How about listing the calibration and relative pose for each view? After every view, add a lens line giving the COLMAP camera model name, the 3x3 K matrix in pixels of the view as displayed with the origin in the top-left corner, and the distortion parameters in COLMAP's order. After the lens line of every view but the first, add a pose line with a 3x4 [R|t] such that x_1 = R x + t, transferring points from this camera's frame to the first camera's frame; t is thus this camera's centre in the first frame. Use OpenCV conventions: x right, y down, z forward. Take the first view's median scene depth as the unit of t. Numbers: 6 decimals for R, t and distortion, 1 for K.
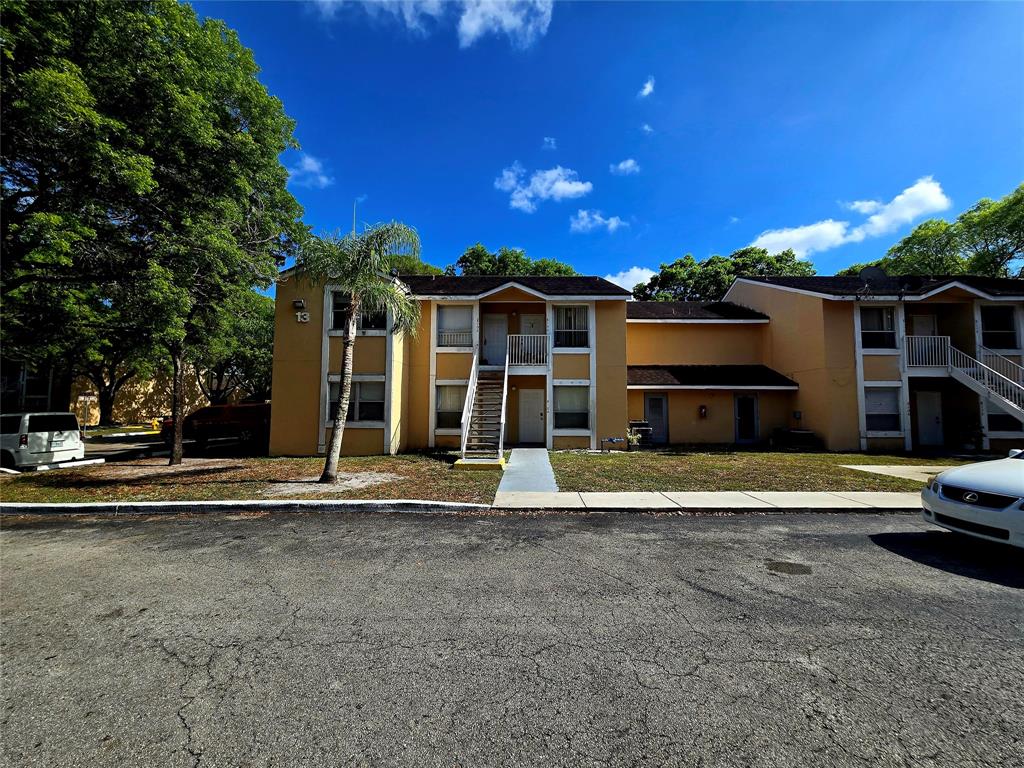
lens RADIAL K [[419.2, 0, 520.8], [0, 419.2, 379.0], [0, 0, 1]] dist [-0.003931, -0.000202]
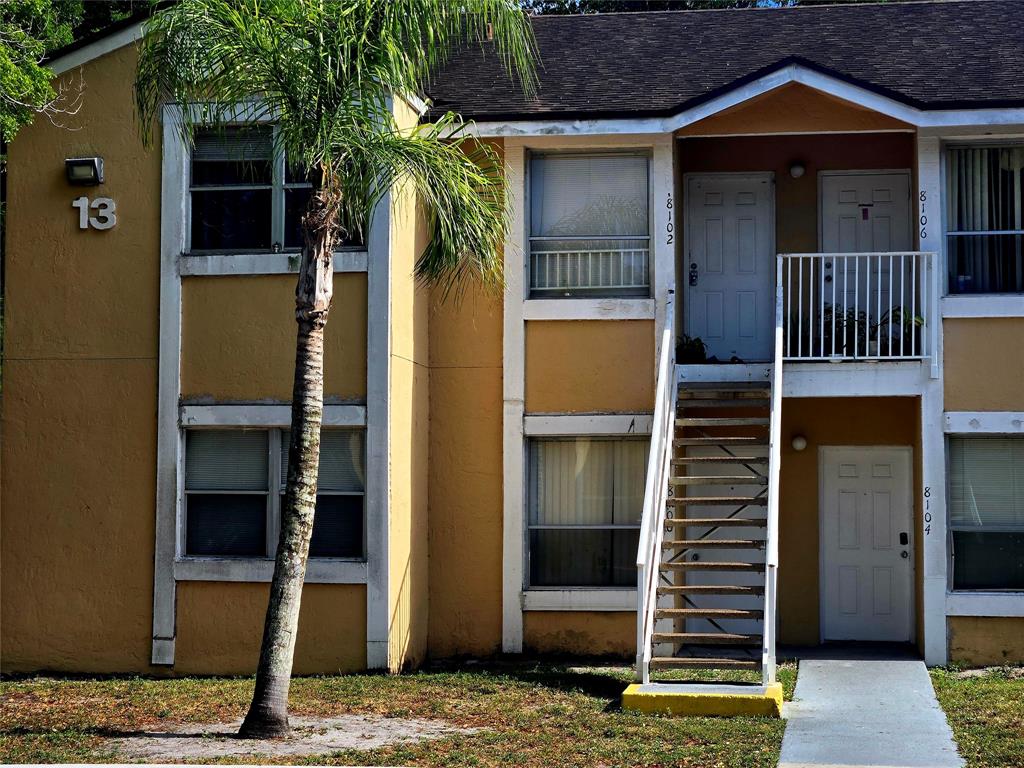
lens RADIAL K [[2000.8, 0, 510.2], [0, 2000.8, 373.6], [0, 0, 1]] dist [-0.002201, 0.000000]
pose [[0.990298, -0.010296, -0.138576, -0.024998], [0.010279, 0.999947, -0.000836, -0.026355], [0.138578, -0.000597, 0.990351, -0.353281]]
